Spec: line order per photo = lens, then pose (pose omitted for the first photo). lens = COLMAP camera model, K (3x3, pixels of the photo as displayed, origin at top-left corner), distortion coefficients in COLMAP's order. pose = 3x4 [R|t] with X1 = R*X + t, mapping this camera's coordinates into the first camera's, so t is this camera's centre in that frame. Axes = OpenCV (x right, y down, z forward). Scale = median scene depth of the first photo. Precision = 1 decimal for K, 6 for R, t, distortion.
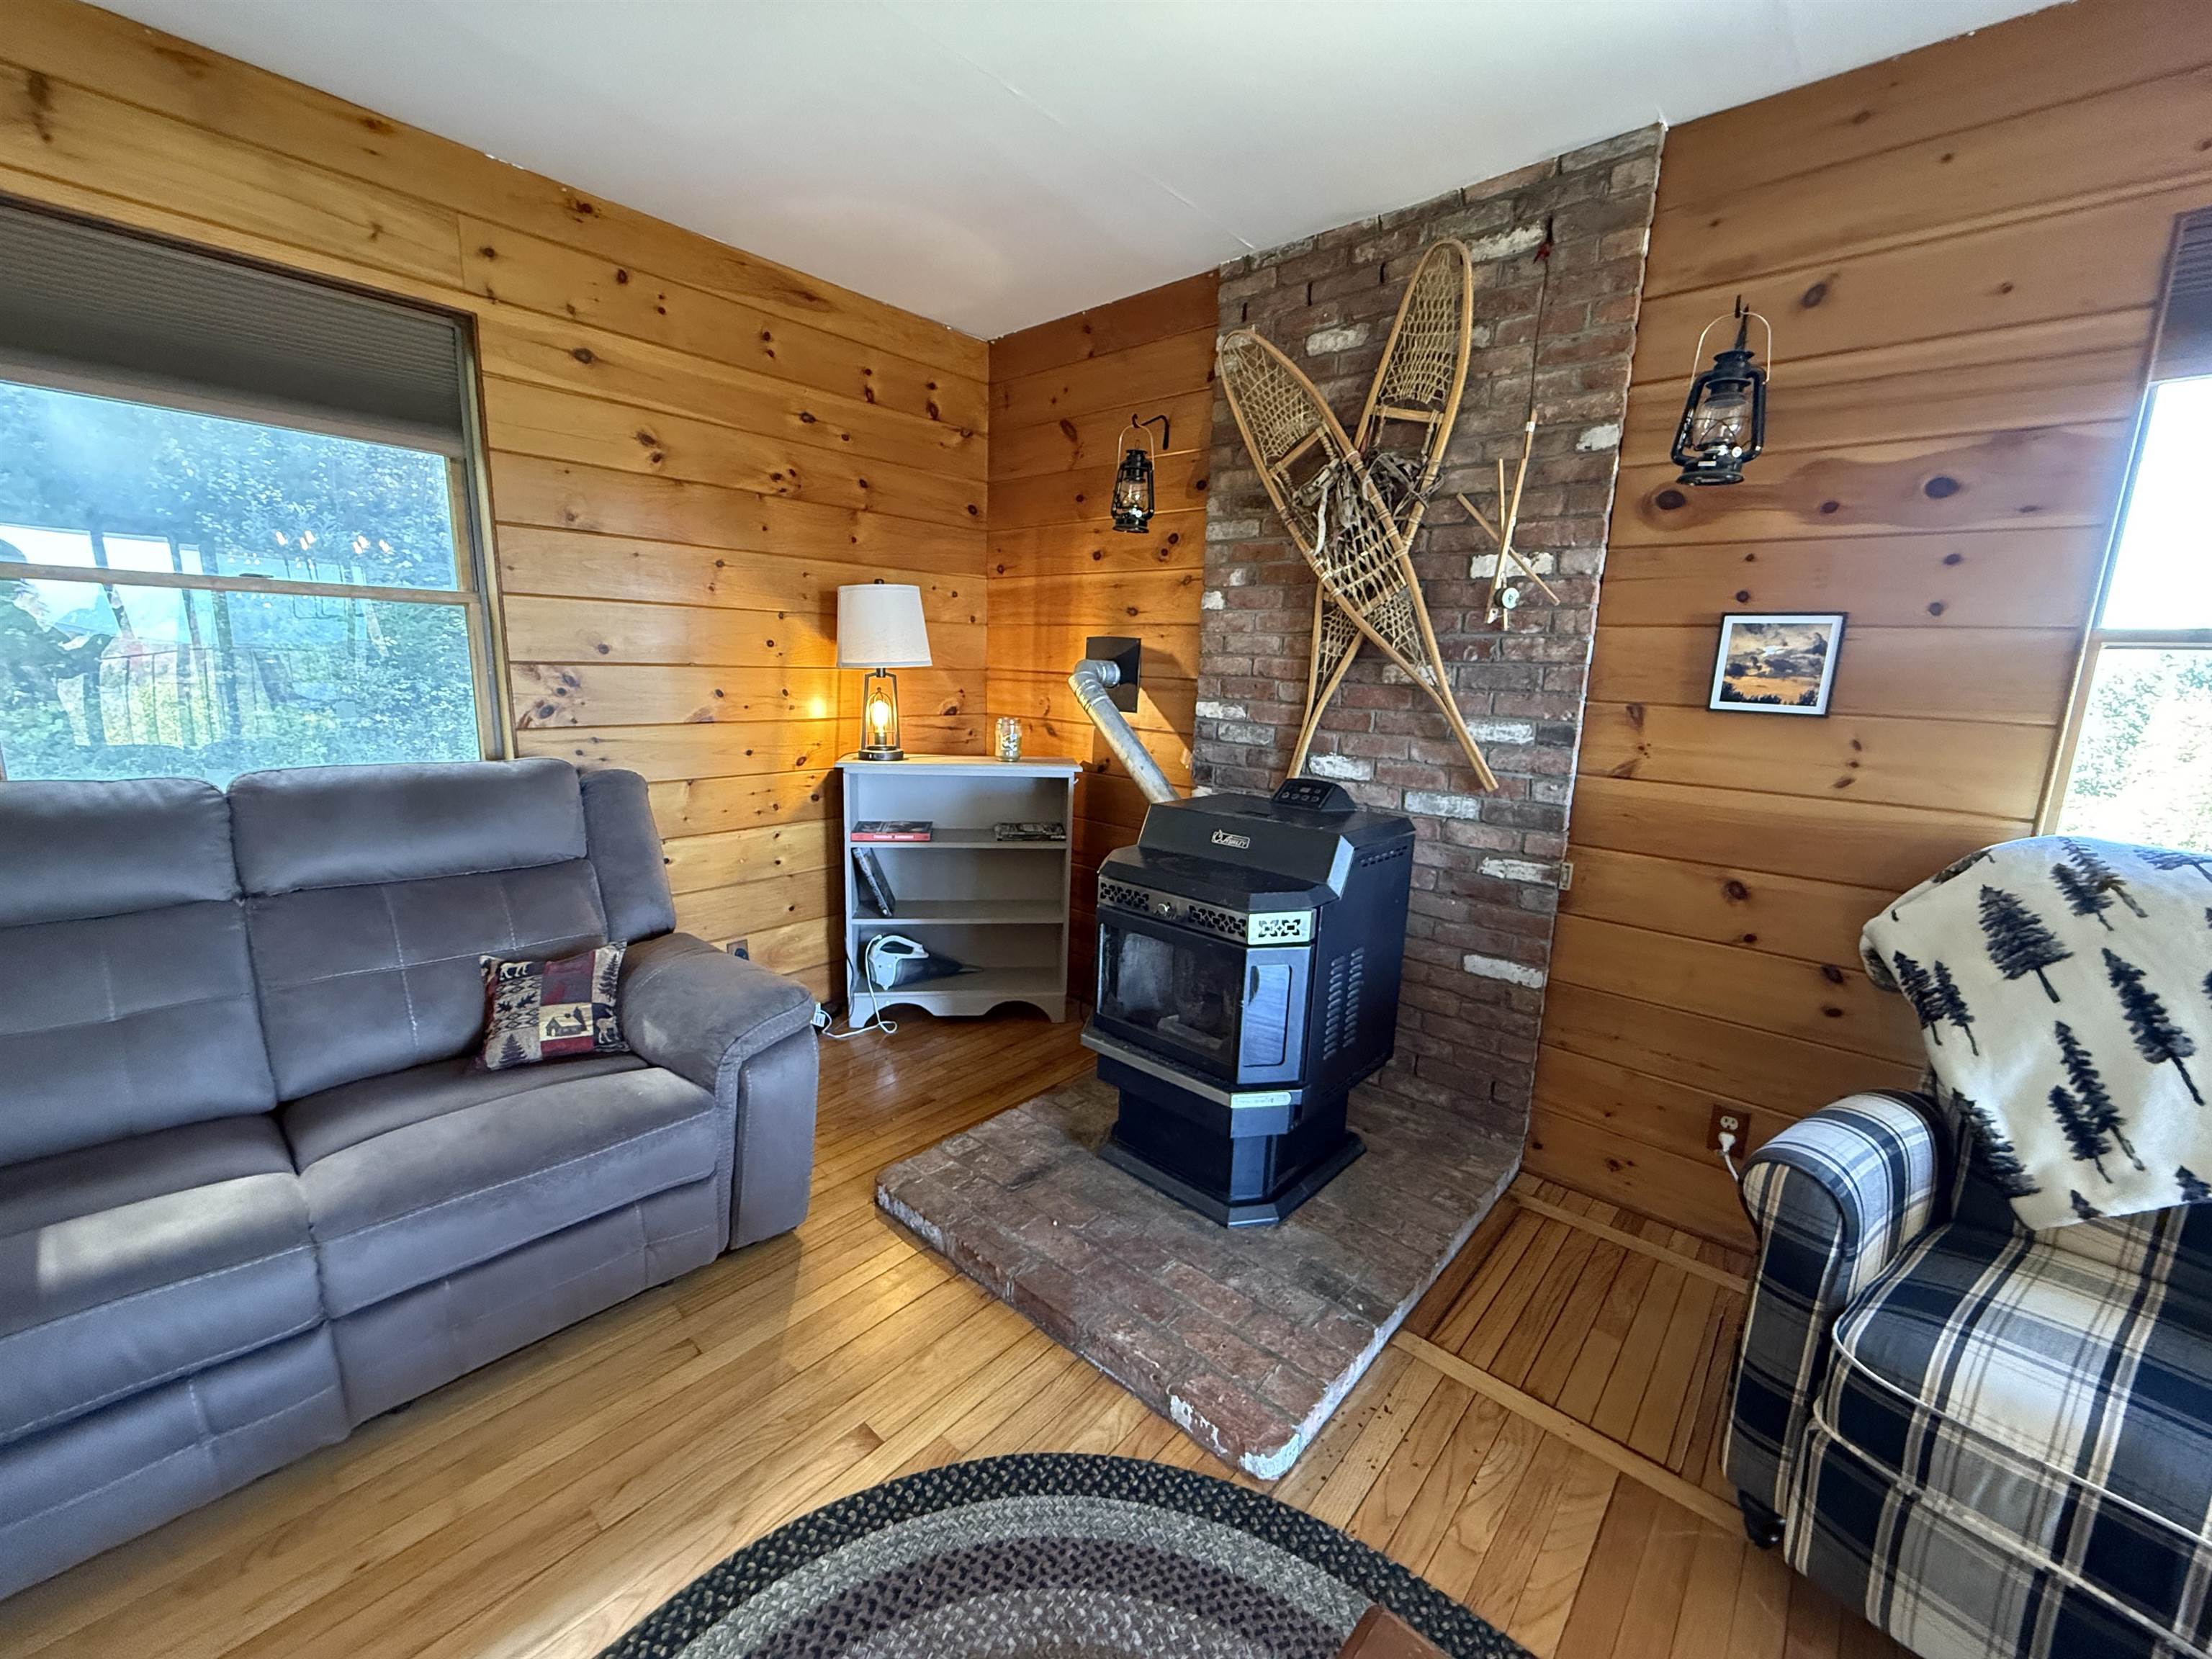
lens RADIAL K [[880.3, 0, 1103.7], [0, 880.3, 830.5], [0, 0, 1]] dist [0.000609, -0.000243]
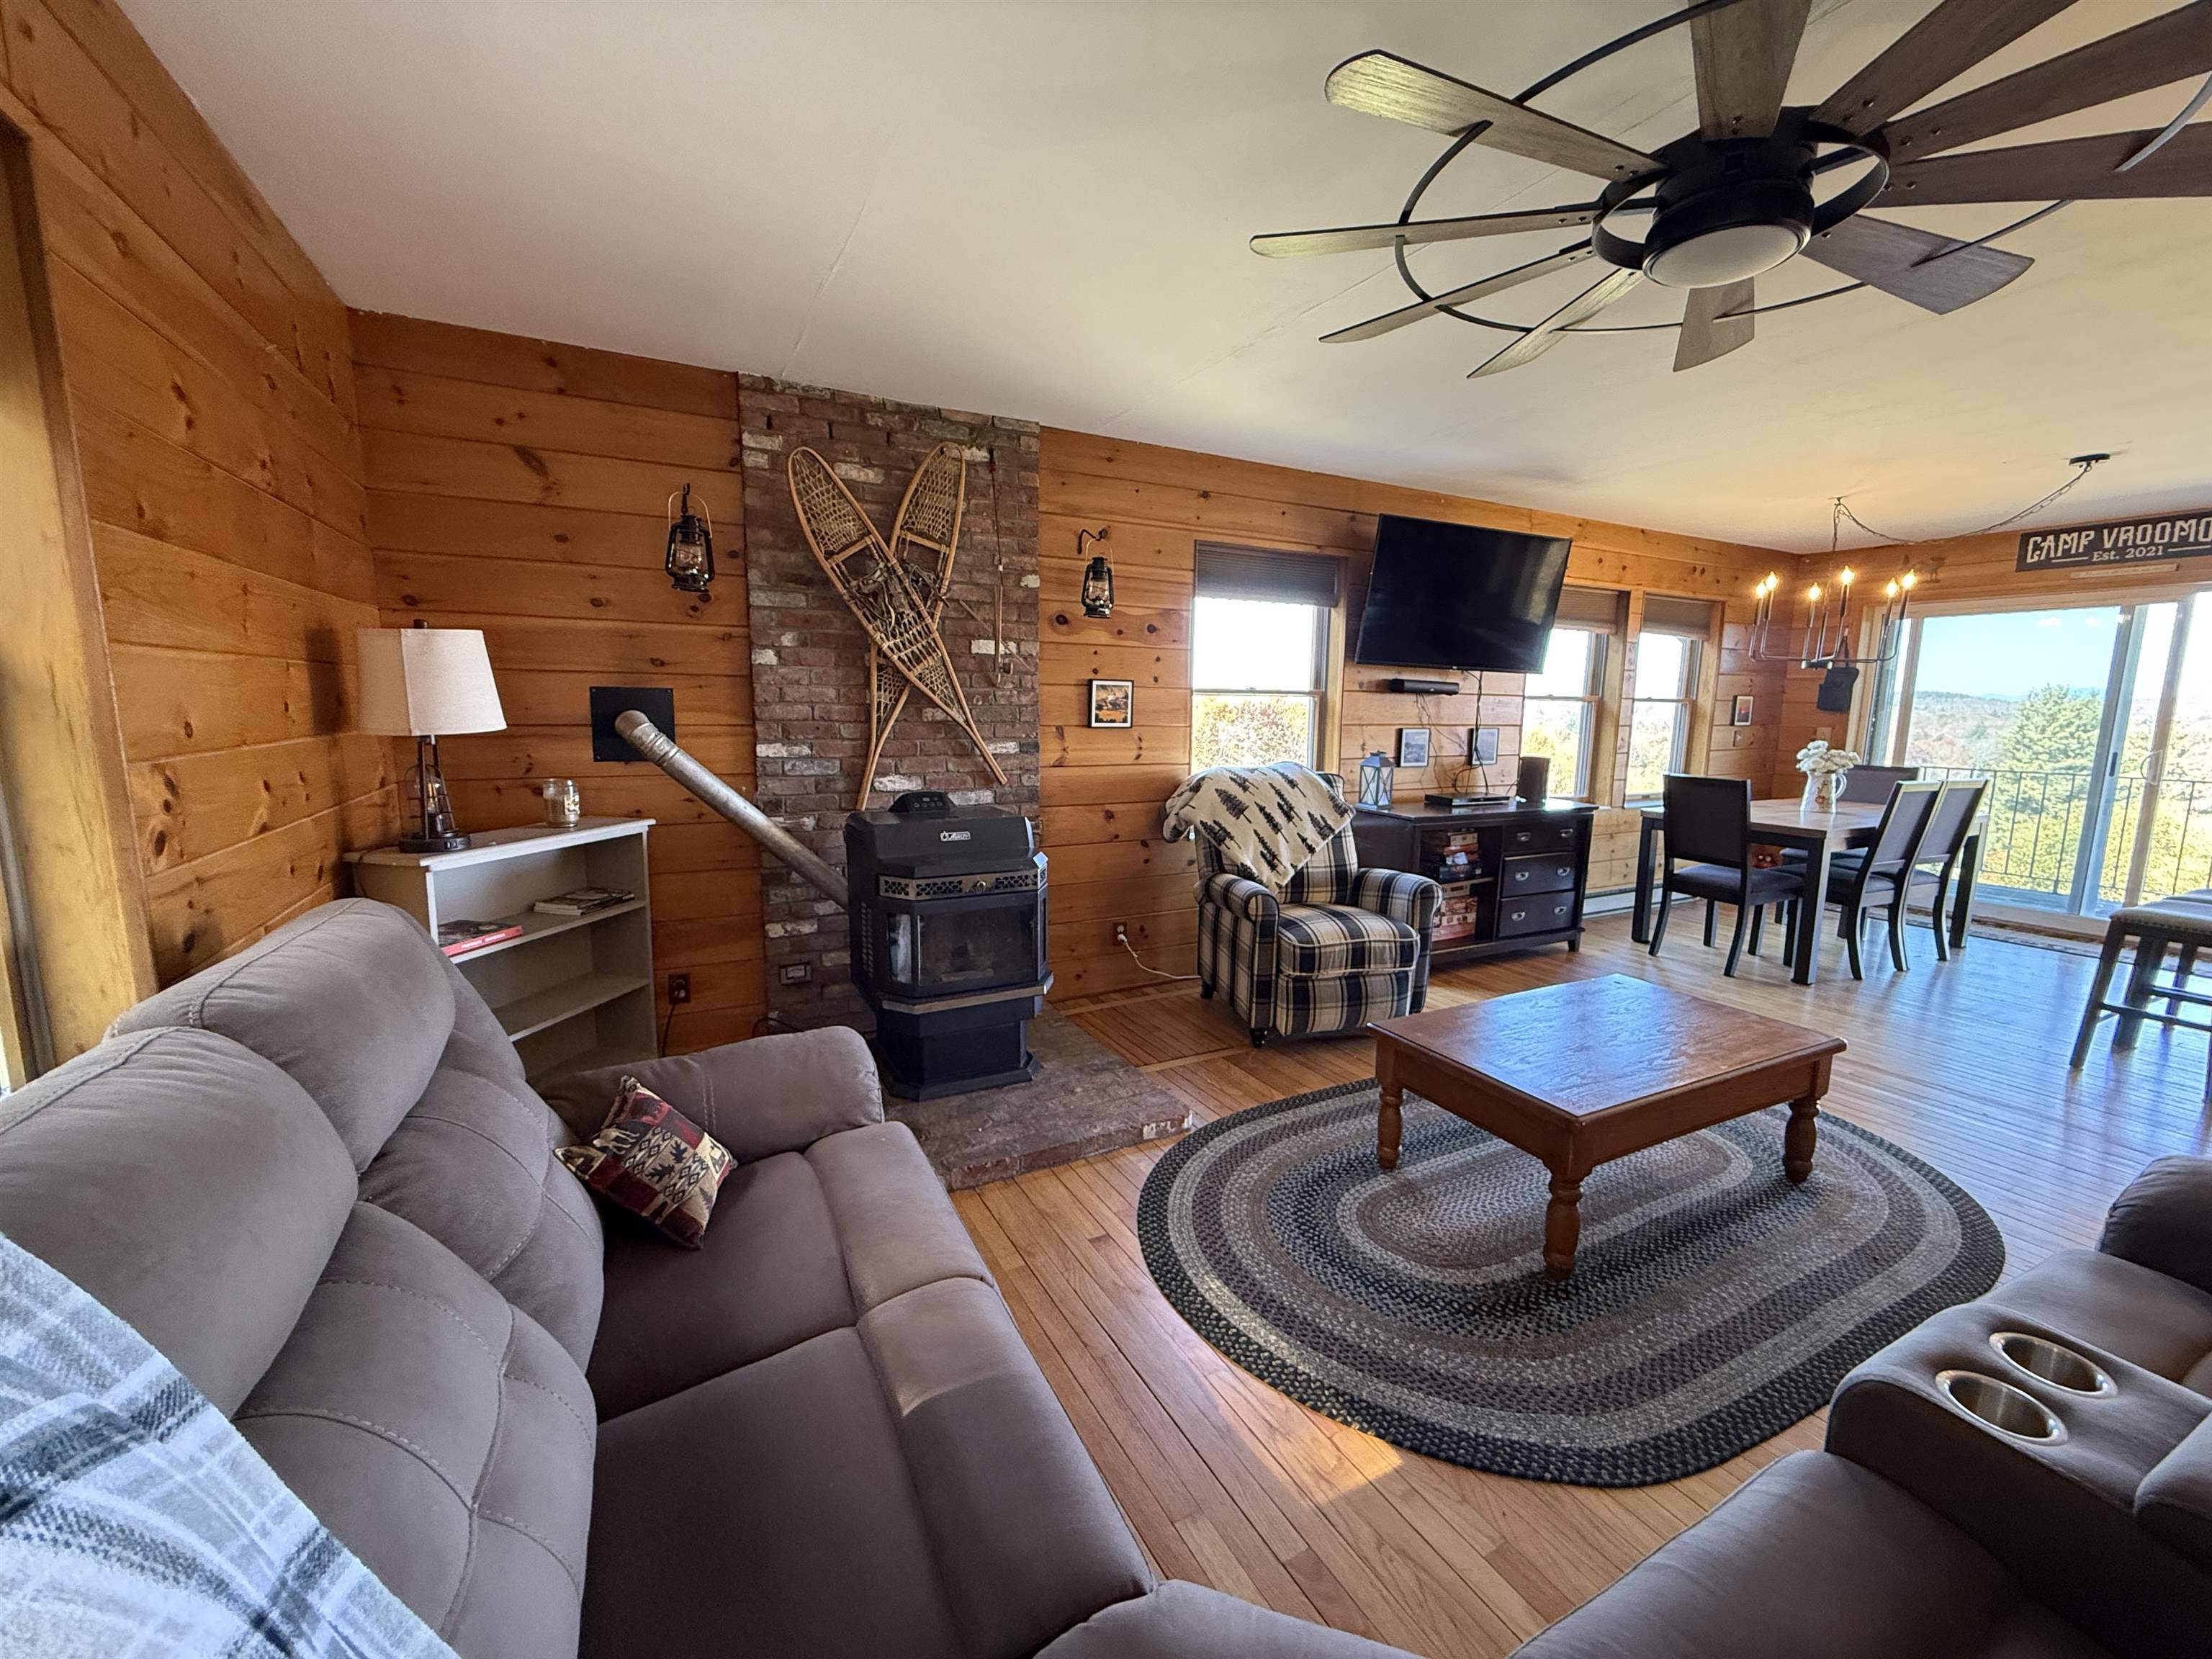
lens RADIAL K [[880.3, 0, 1103.7], [0, 880.3, 830.5], [0, 0, 1]] dist [0.000609, -0.000243]
pose [[0.349743, -0.164579, 0.922276, -1.029836], [0.177590, 0.978246, 0.107221, -0.103094], [-0.919860, 0.126287, 0.371362, 0.233947]]
